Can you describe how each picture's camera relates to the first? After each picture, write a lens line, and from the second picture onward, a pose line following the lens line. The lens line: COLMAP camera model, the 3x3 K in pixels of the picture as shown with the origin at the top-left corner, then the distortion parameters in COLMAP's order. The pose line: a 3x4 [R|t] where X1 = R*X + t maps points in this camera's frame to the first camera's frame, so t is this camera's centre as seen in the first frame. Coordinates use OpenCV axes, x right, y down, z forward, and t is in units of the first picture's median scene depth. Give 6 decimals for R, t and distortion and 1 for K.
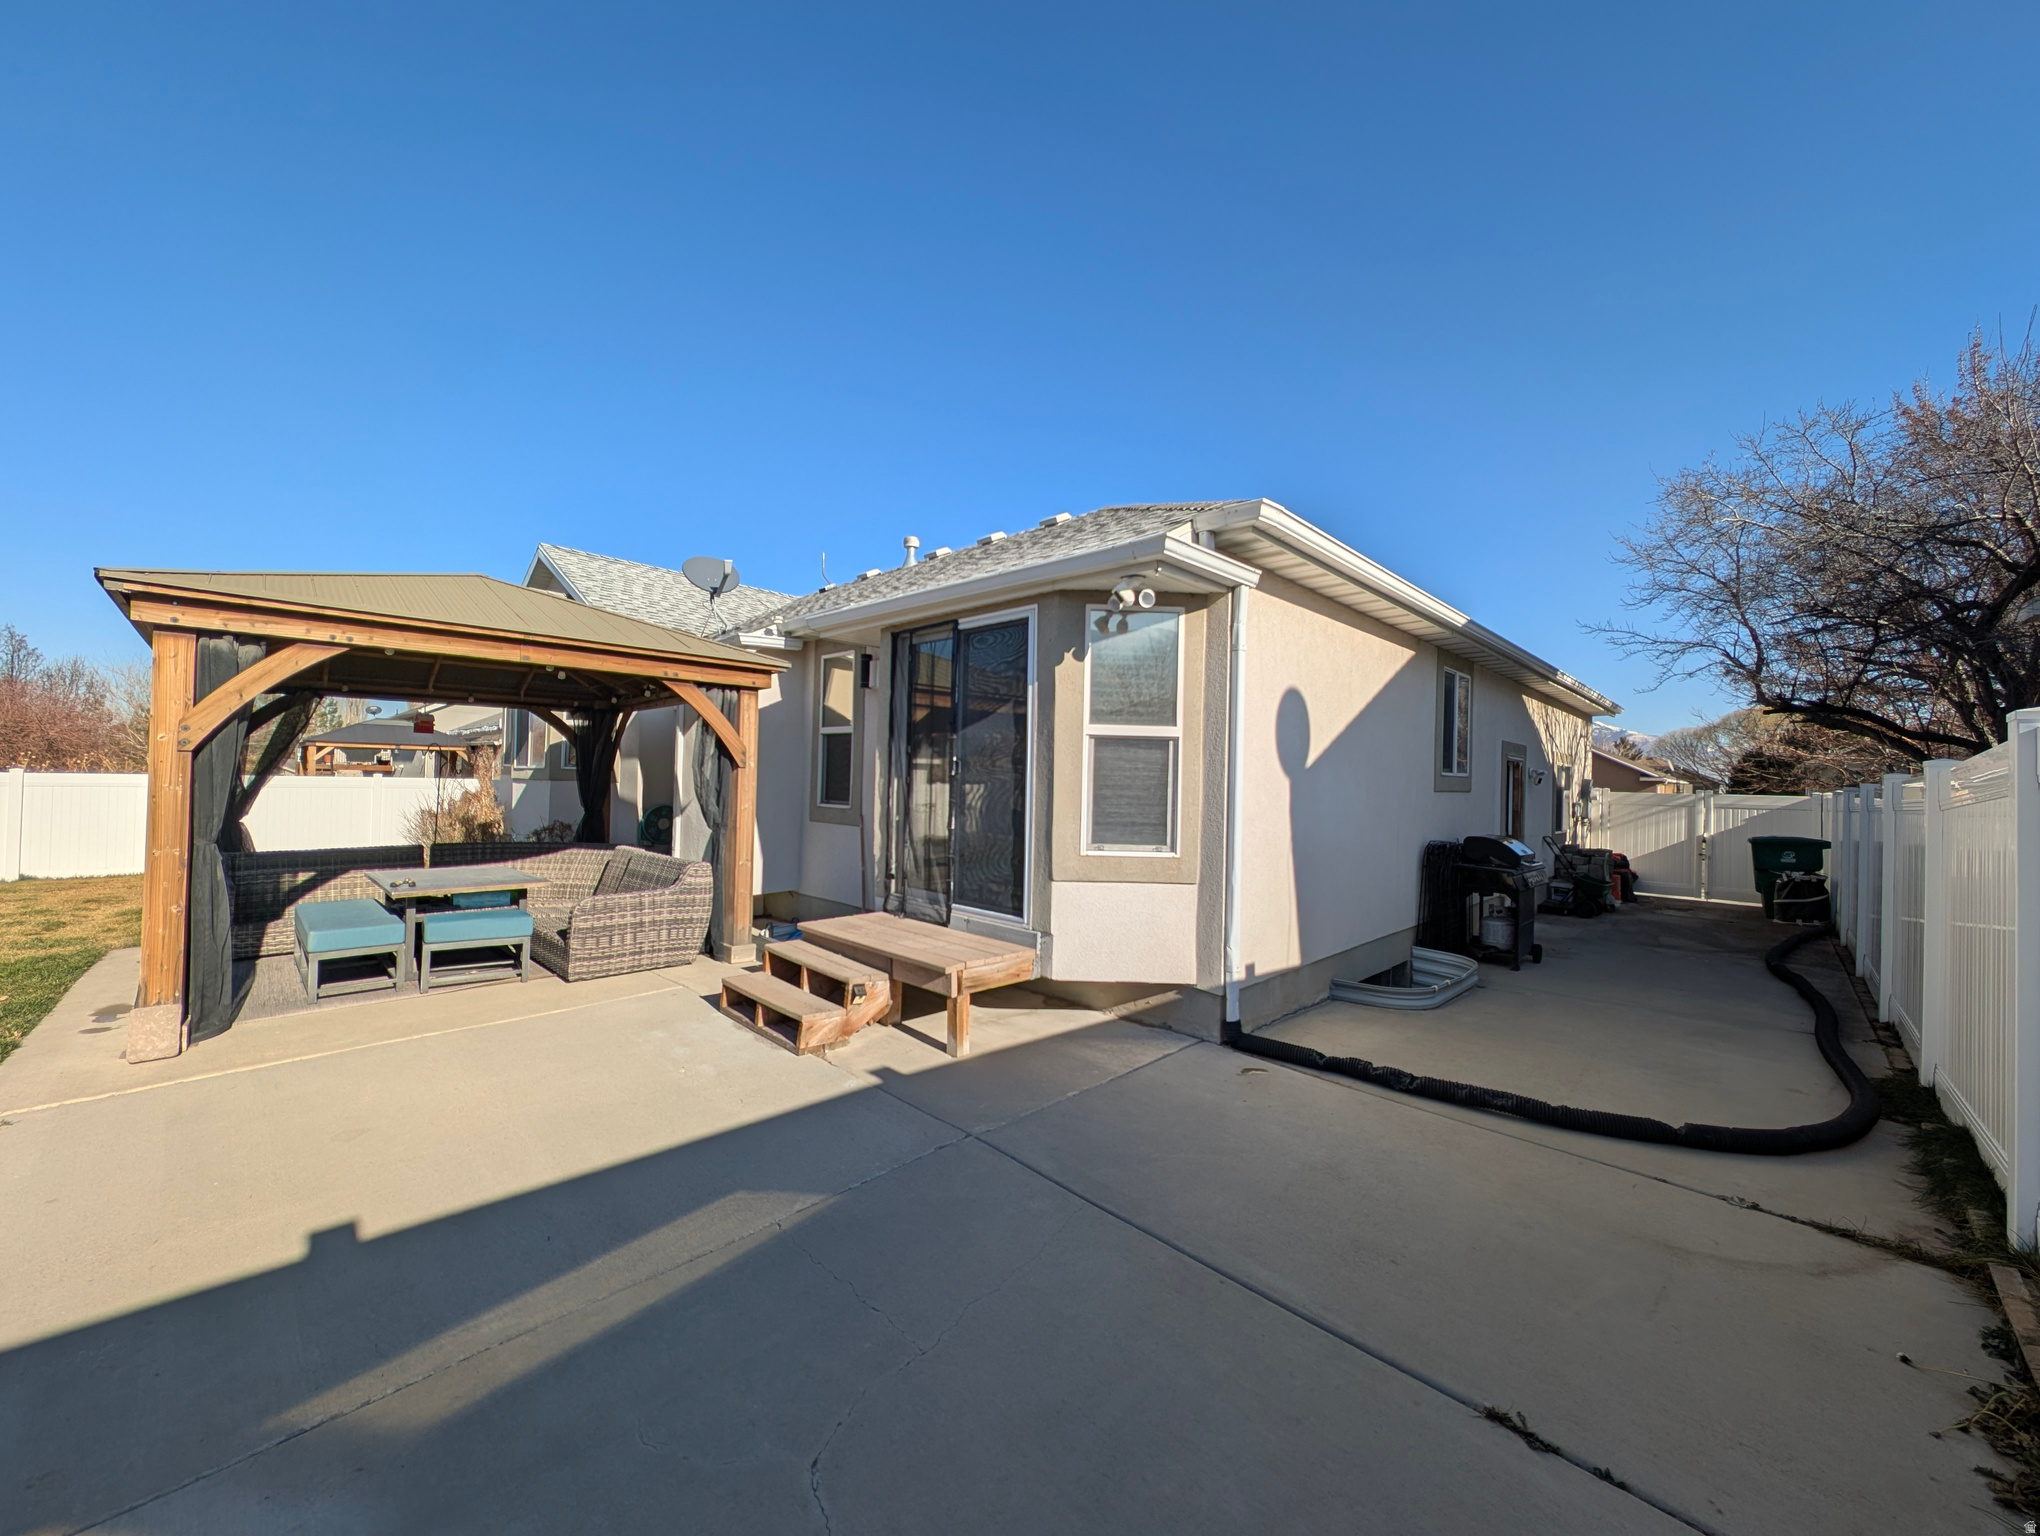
lens RADIAL K [[763.8, 0, 1021.2], [0, 763.8, 767.8], [0, 0, 1]] dist [0.004479, -0.000758]
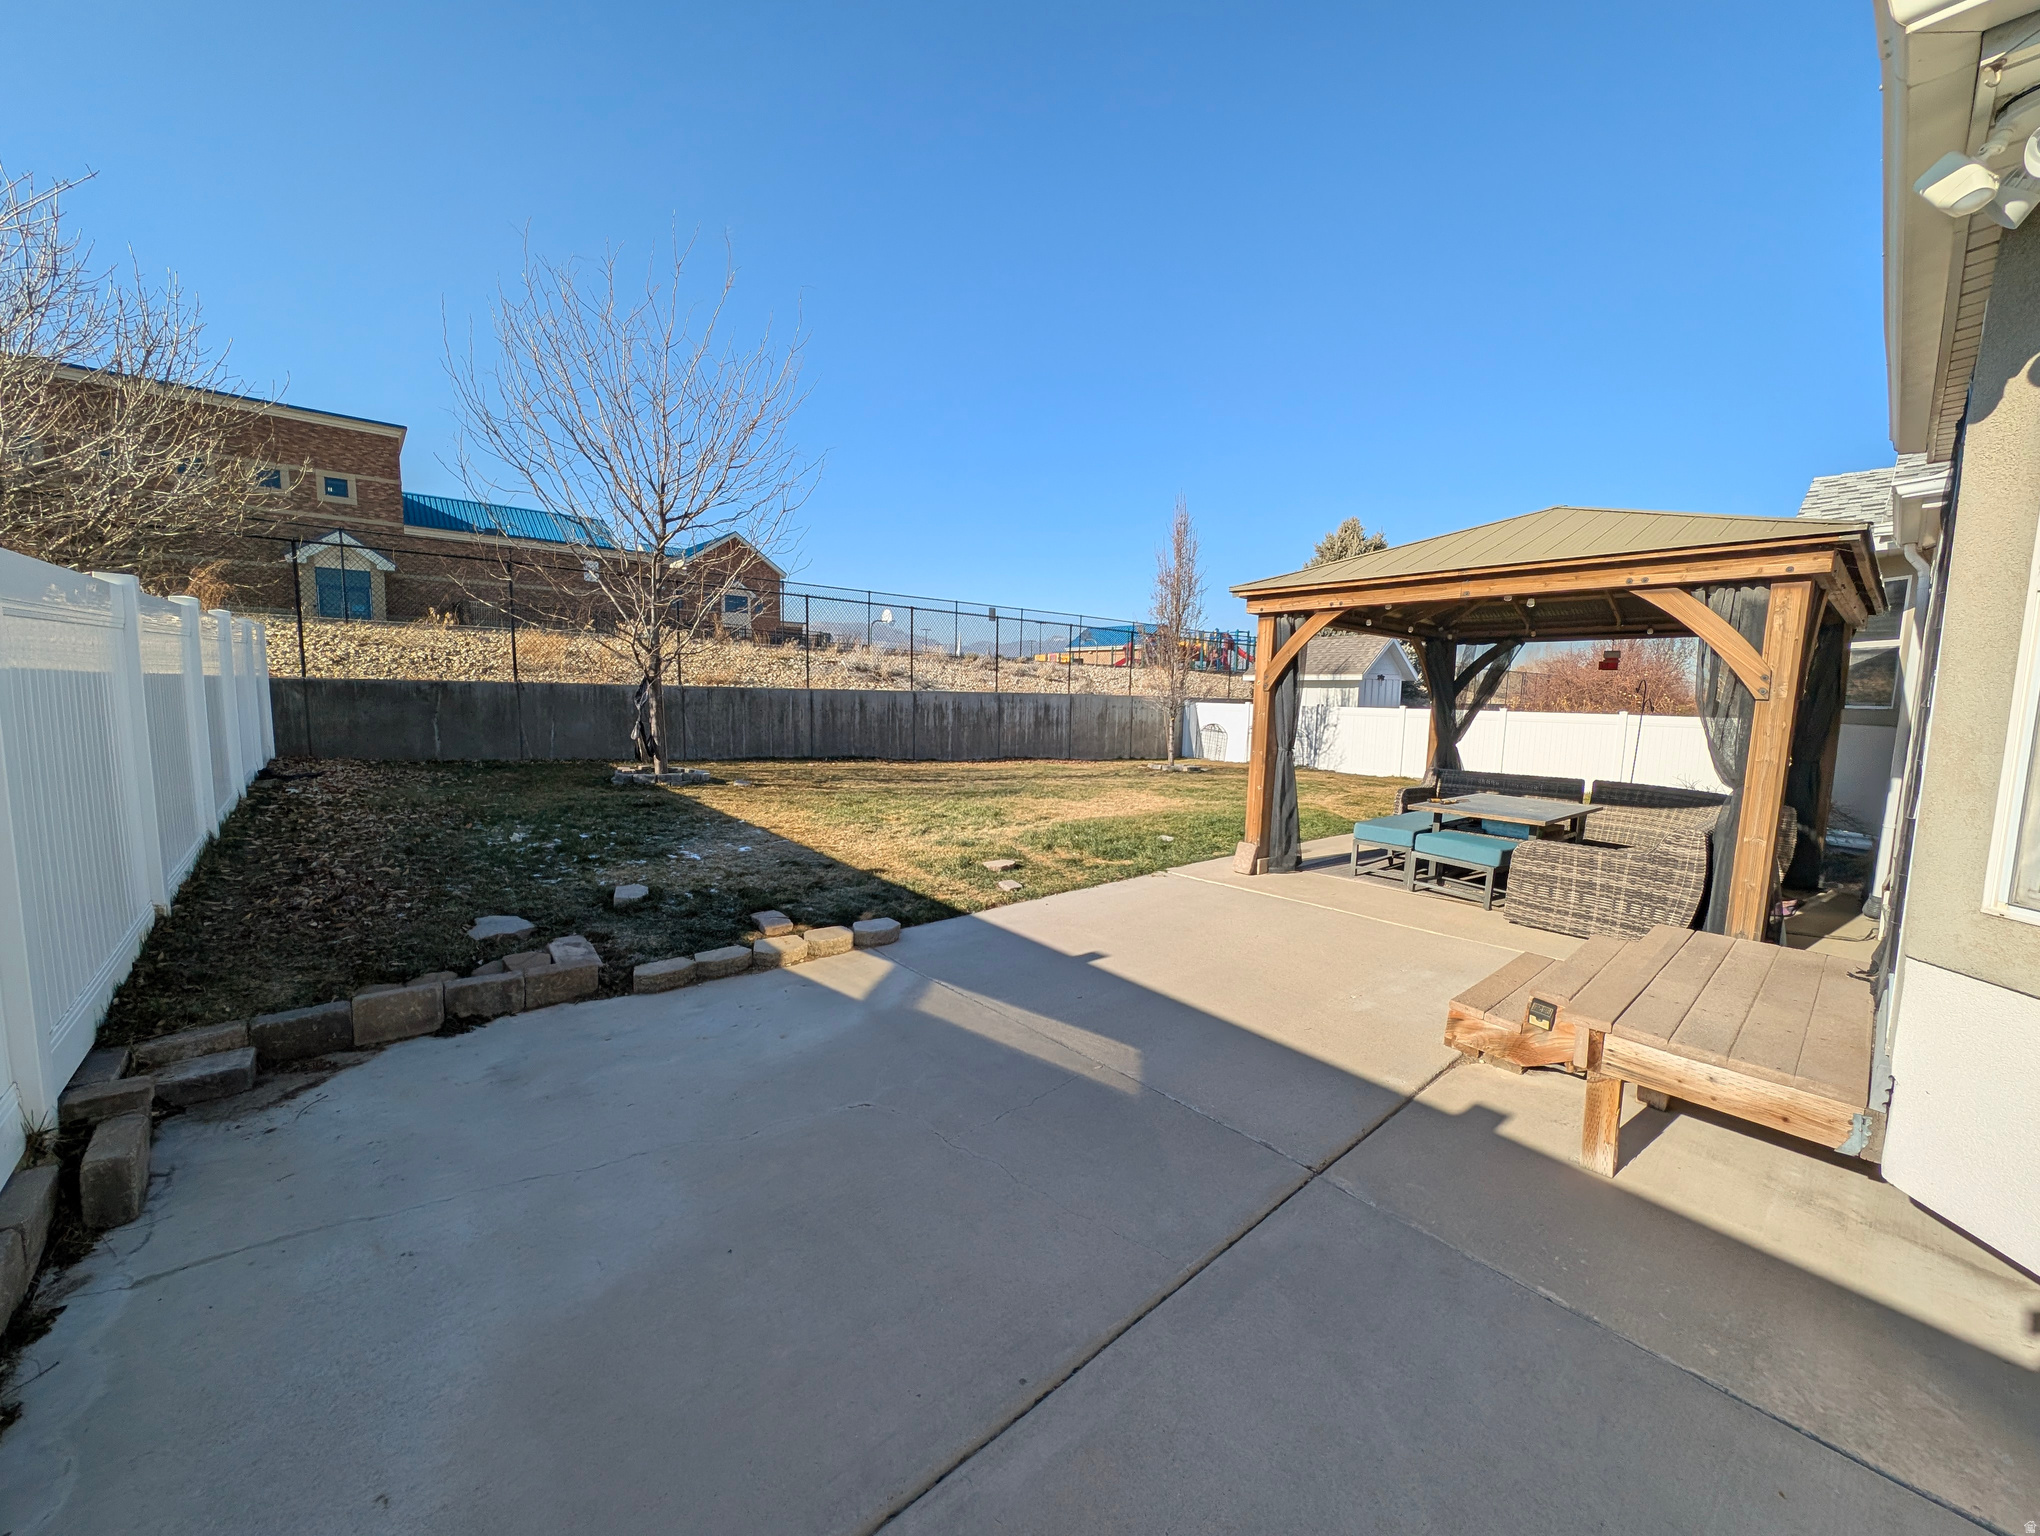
lens RADIAL K [[763.8, 0, 1023.7], [0, 763.8, 770.8], [0, 0, 1]] dist [0.004479, -0.000758]
pose [[-0.075188, 0.081903, -0.993800, 0.394207], [-0.007823, 0.996542, 0.082721, 0.012086], [0.997139, 0.013994, -0.074288, 0.438225]]
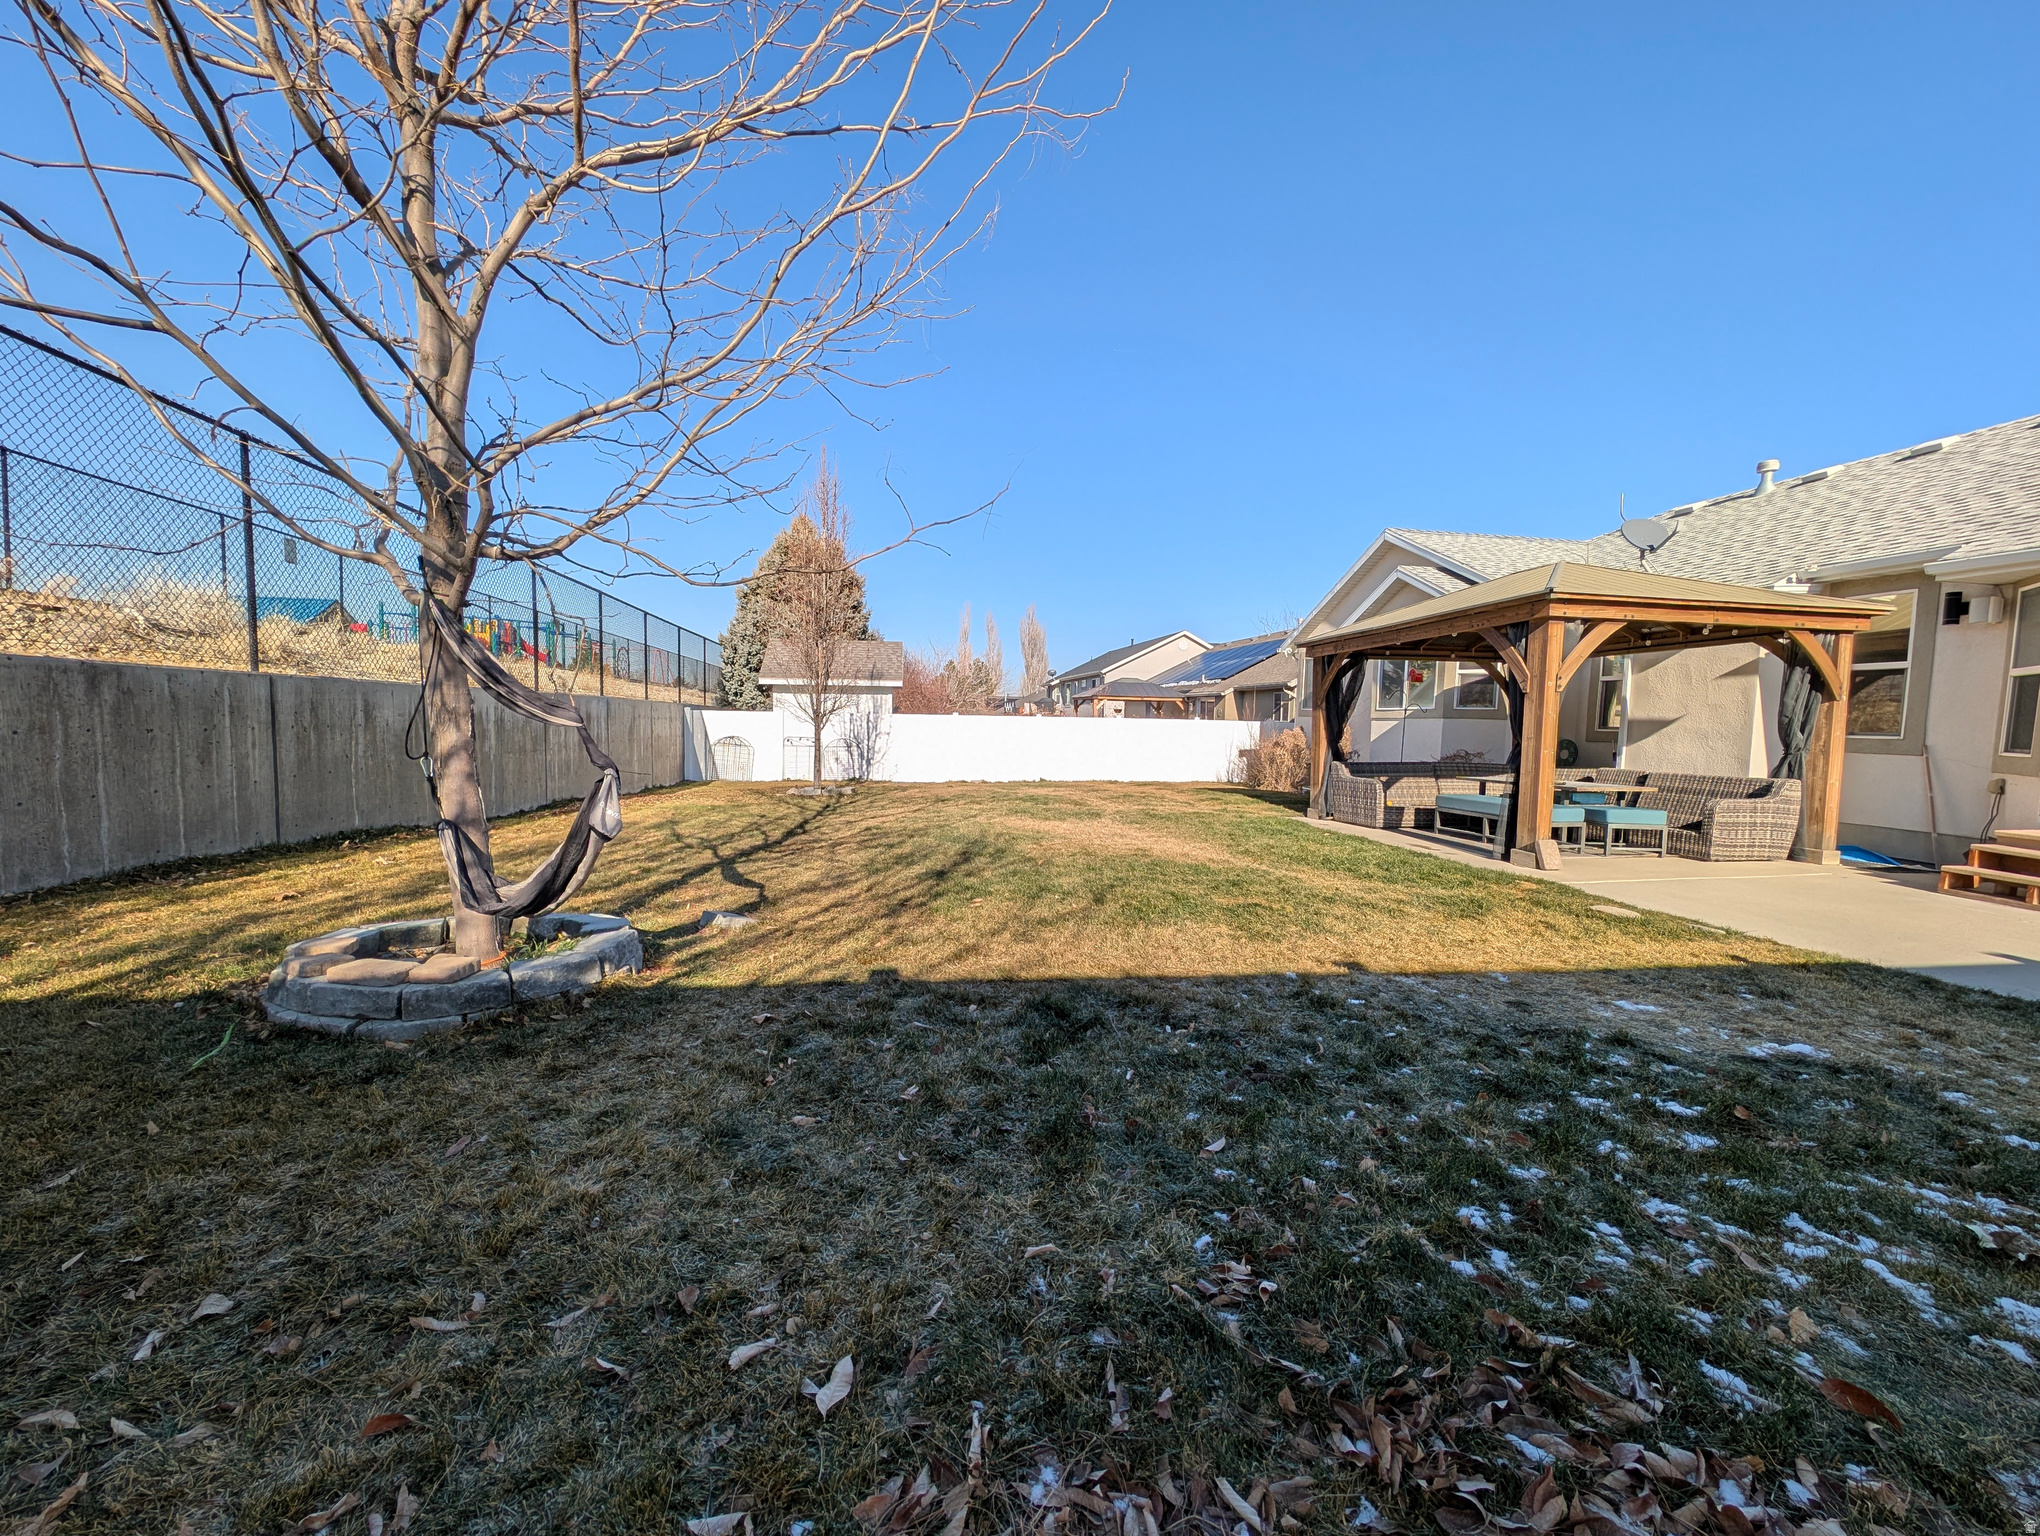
lens RADIAL K [[763.8, 0, 1021.8], [0, 763.8, 766.1], [0, 0, 1]] dist [0.004479, -0.000758]
pose [[0.809879, 0.031765, -0.585736, -0.748701], [0.006214, 0.998012, 0.062714, 0.020507], [0.586564, -0.054431, 0.808072, -0.747198]]
